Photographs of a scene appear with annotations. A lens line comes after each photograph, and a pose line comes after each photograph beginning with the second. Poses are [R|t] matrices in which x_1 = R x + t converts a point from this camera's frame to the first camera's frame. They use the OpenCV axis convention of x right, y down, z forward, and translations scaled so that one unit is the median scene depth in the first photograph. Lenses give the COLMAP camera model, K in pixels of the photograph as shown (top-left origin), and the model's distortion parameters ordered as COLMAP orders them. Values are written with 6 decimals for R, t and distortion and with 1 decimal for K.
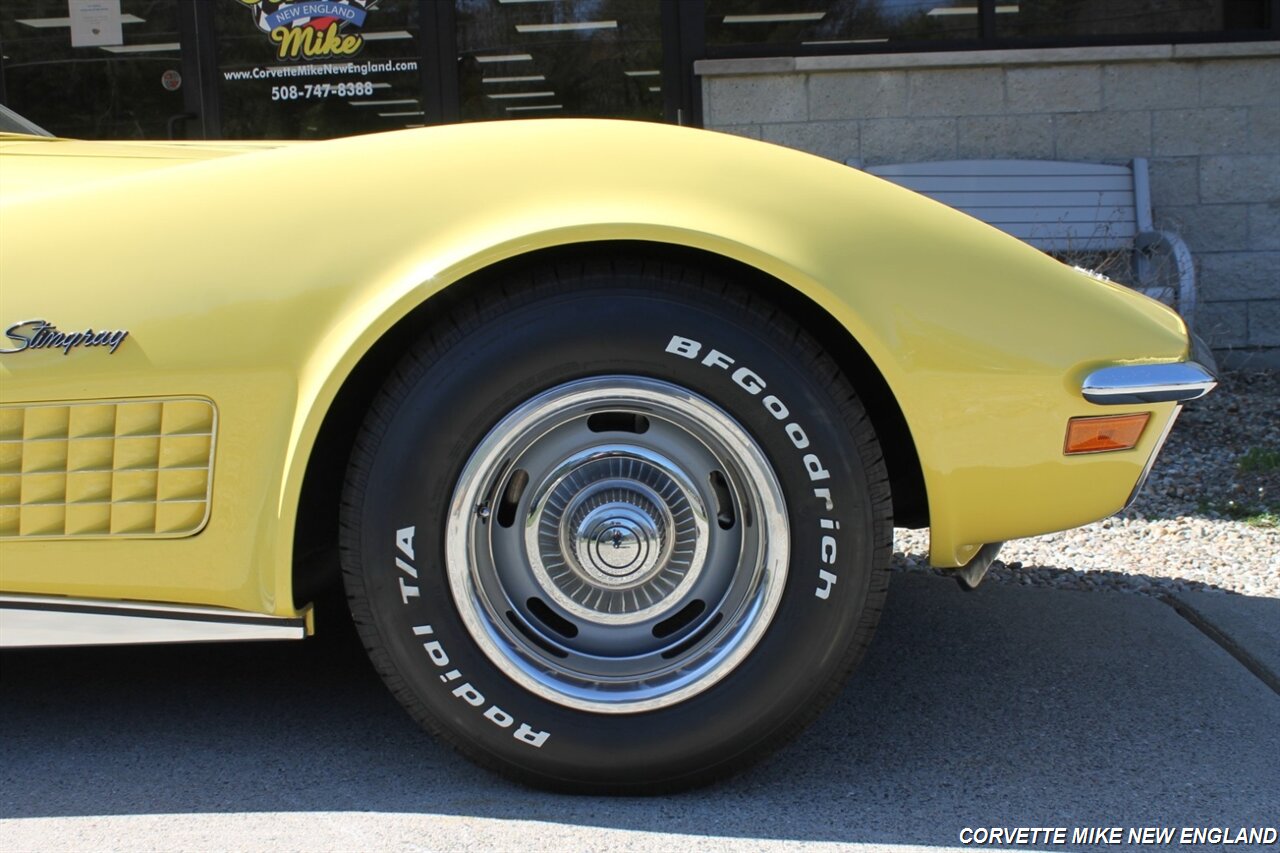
lens RADIAL K [[1547.0, 0, 640.0], [0, 1547.0, 426.5], [0, 0, 1]] dist [-0.112391, 0.166615]
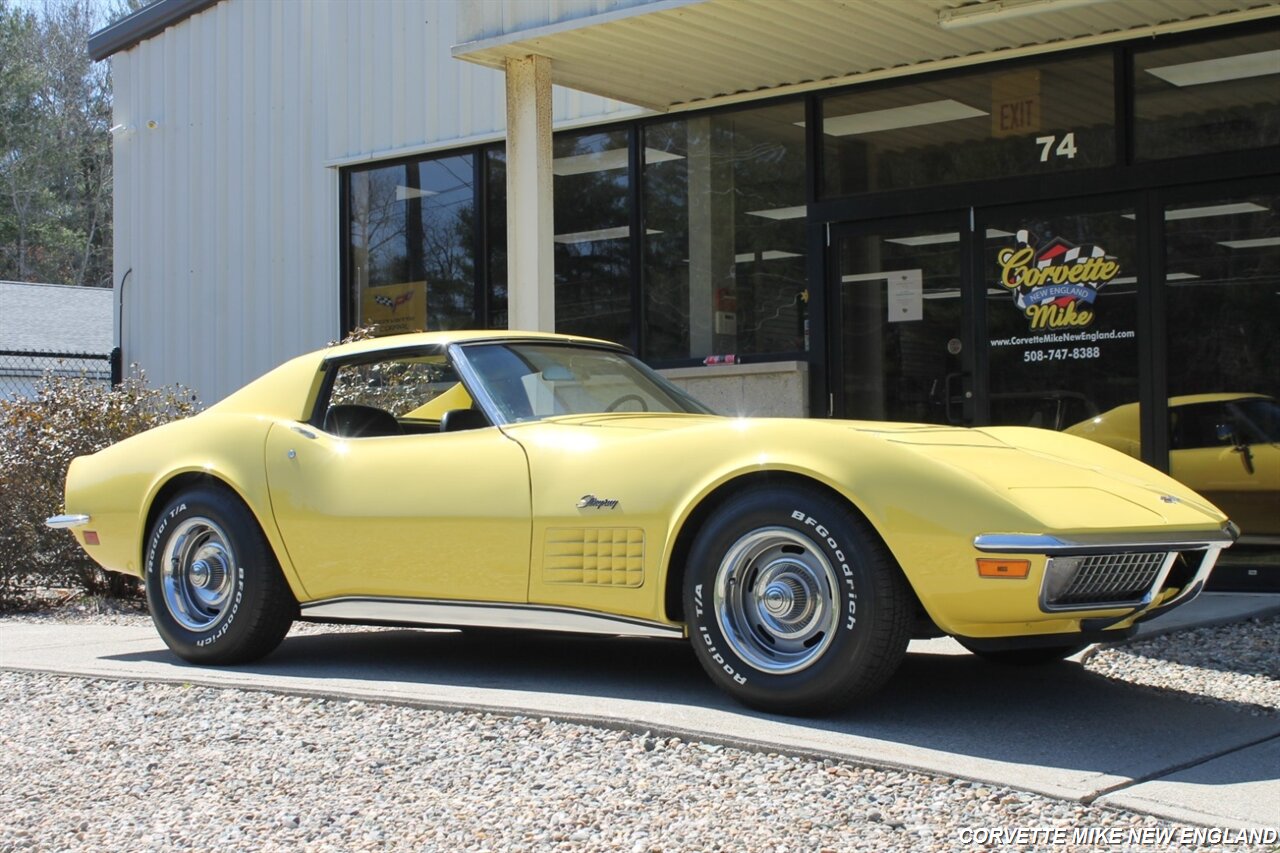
lens RADIAL K [[1877.1, 0, 640.0], [0, 1877.1, 426.5], [0, 0, 1]] dist [-0.034057, 0.018928]
pose [[0.796272, 0.012672, -0.604805, 0.456946], [-0.100191, 0.988735, -0.111193, 0.045930], [0.596583, 0.149136, 0.788572, -0.417790]]
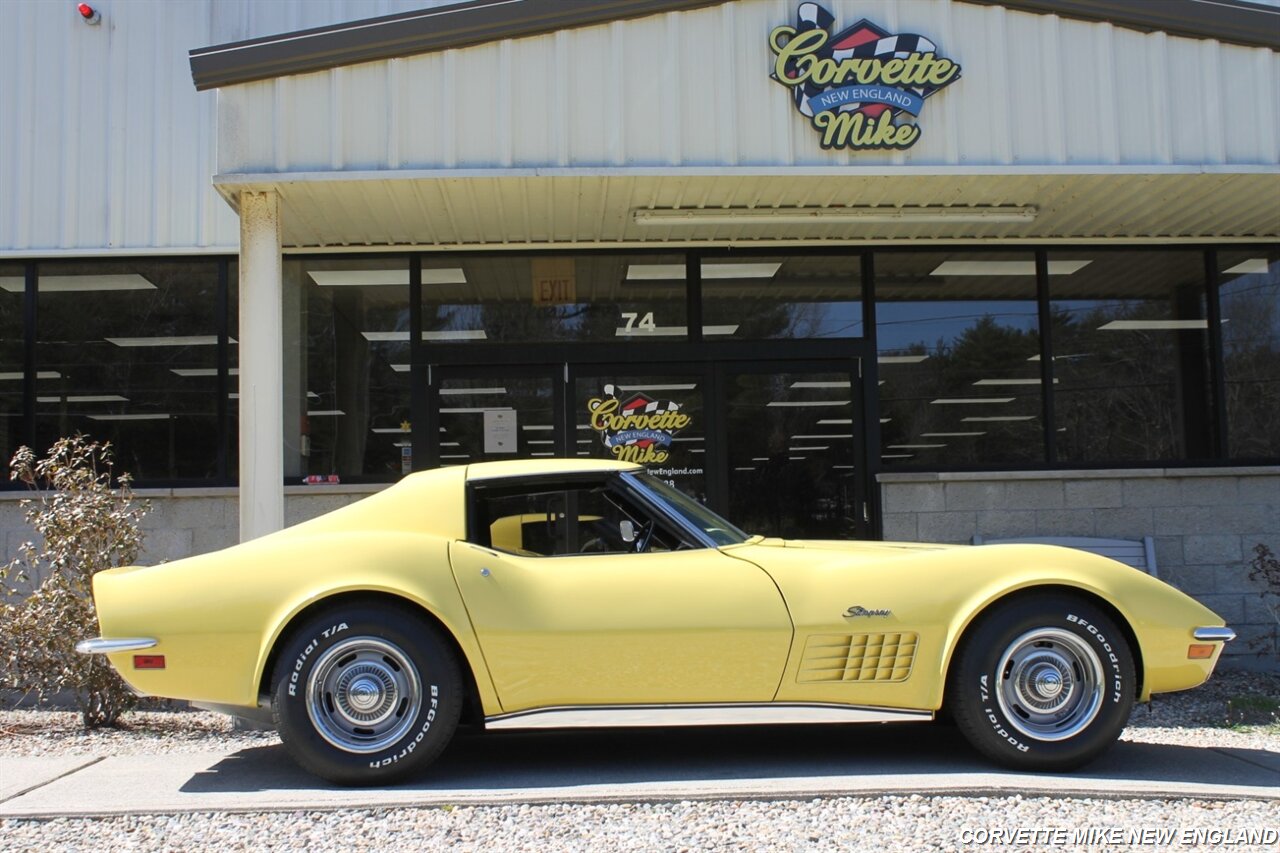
lens RADIAL K [[1559.3, 0, 640.0], [0, 1559.3, 426.5], [0, 0, 1]] dist [-0.089509, 0.117322]
pose [[0.998806, 0.024218, 0.042430, -0.286293], [-0.014415, 0.975910, -0.217695, 0.076770], [-0.046680, 0.216823, 0.975094, -0.608699]]
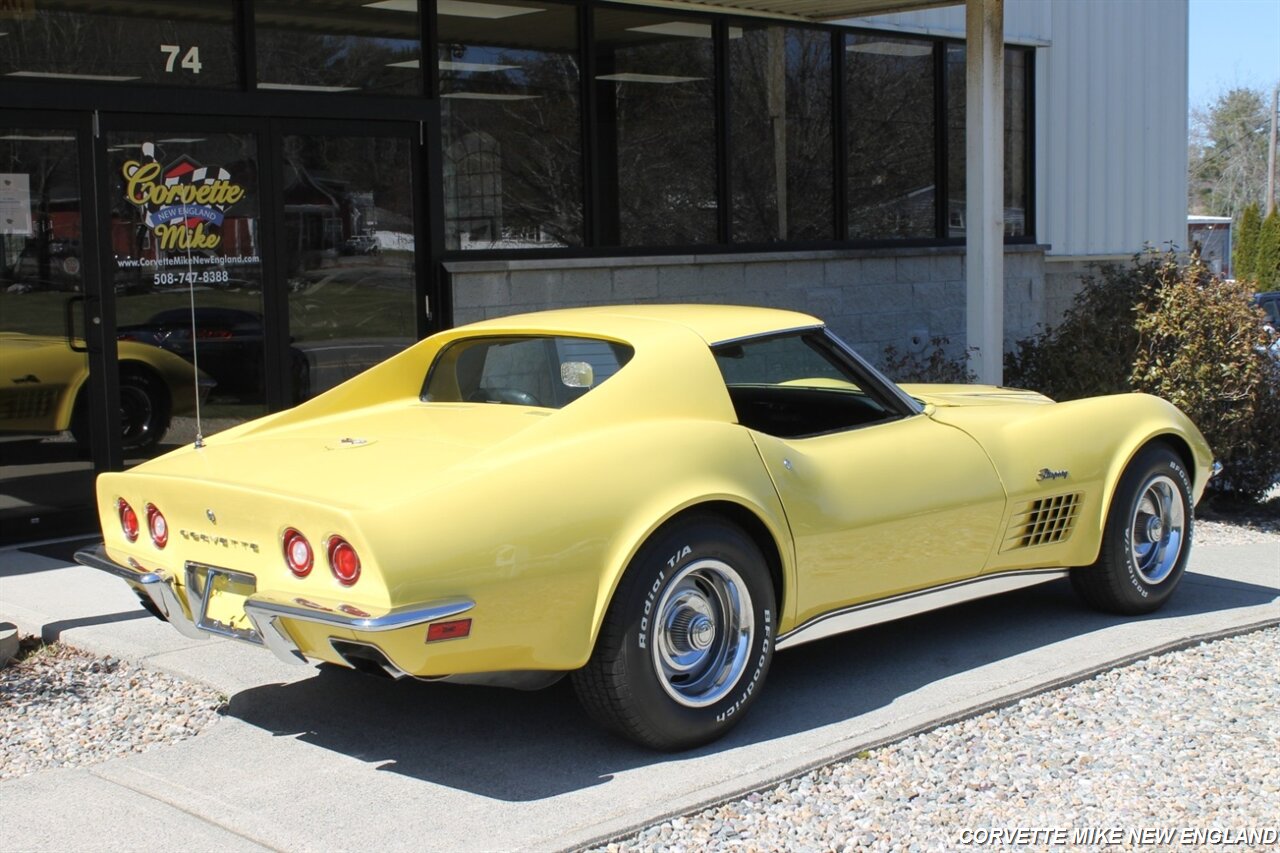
lens RADIAL K [[1826.3, 0, 640.0], [0, 1826.3, 426.5], [0, 0, 1]] dist [-0.061001, 0.104144]
pose [[0.710997, -0.046381, 0.701664, -0.991371], [0.085769, 0.996092, -0.021066, -0.041780], [-0.697945, 0.075159, 0.712196, -0.270177]]
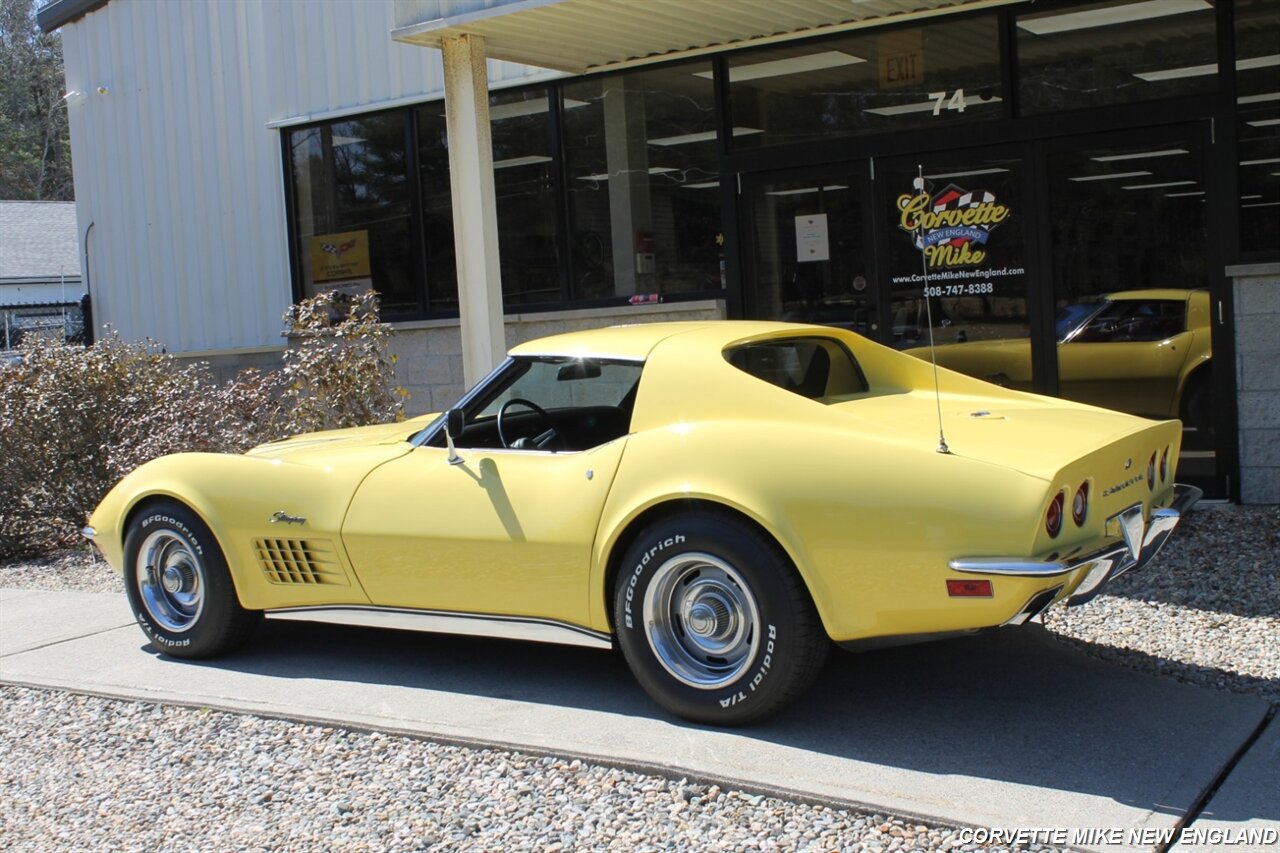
lens RADIAL K [[1530.6, 0, 640.0], [0, 1530.6, 426.5], [0, 0, 1]] dist [-0.079163, 0.061224]
pose [[0.843121, 0.026733, -0.537059, 0.306086], [-0.043754, 0.998862, -0.018968, -0.056158], [0.535941, 0.039490, 0.843331, -0.334248]]
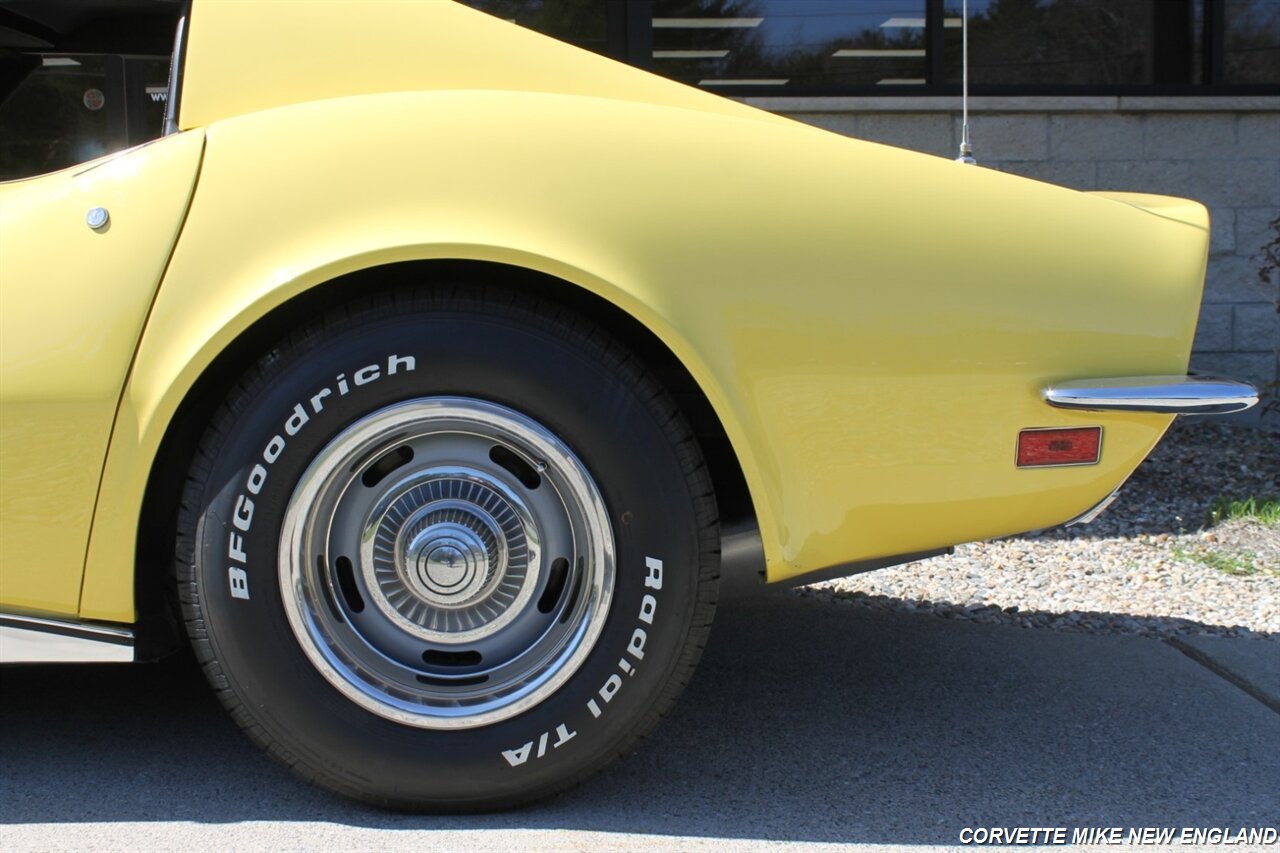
lens RADIAL K [[1619.3, 0, 640.0], [0, 1619.3, 426.5], [0, 0, 1]] dist [-0.091724, 0.121612]
pose [[0.996269, 0.016468, 0.084713, -0.049721], [-0.013841, 0.999408, -0.031501, 0.004020], [-0.085182, 0.030211, 0.995907, -0.018150]]
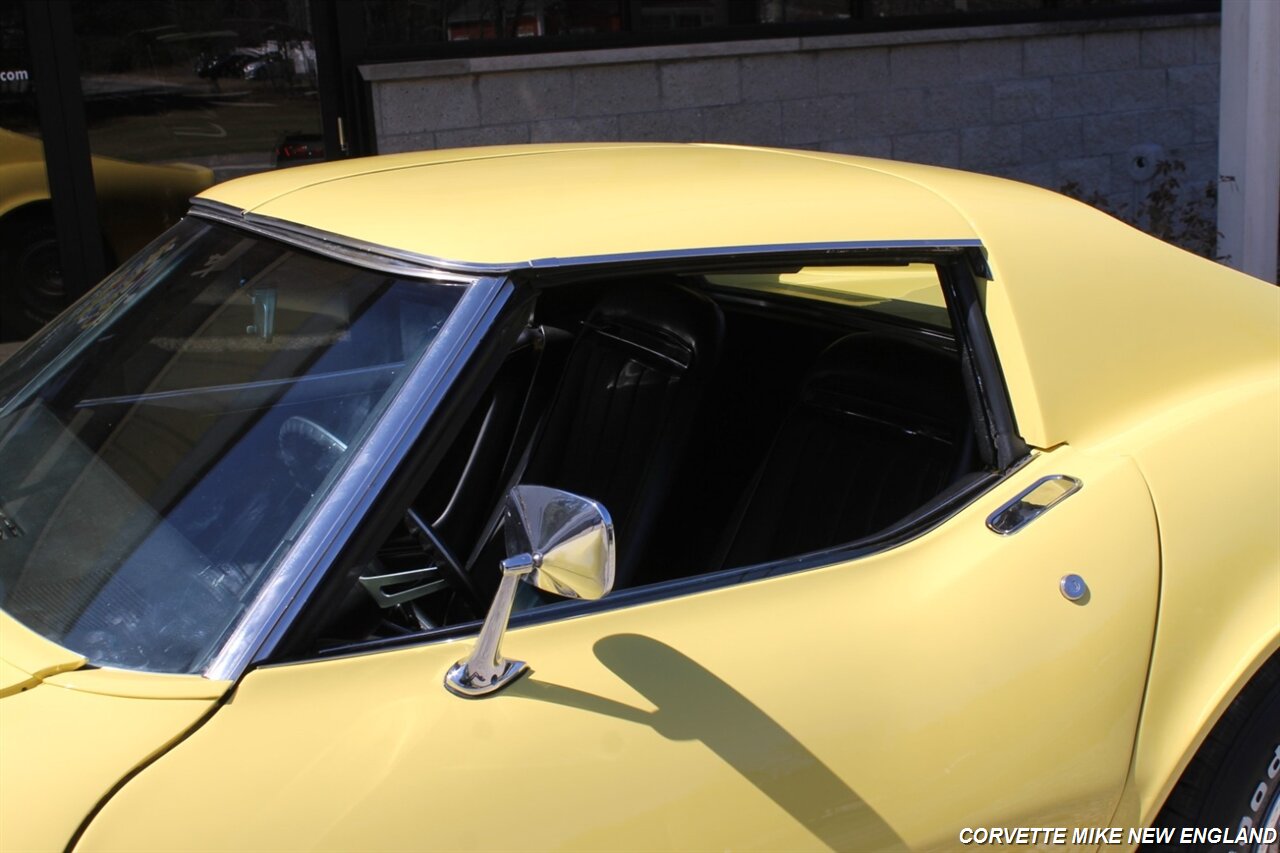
lens RADIAL K [[1619.3, 0, 640.0], [0, 1619.3, 426.5], [0, 0, 1]] dist [-0.091724, 0.121612]
pose [[0.851019, -0.132234, 0.508213, -0.329502], [0.094252, 0.990523, 0.099900, -0.107264], [-0.516607, -0.037117, 0.855418, 0.109261]]
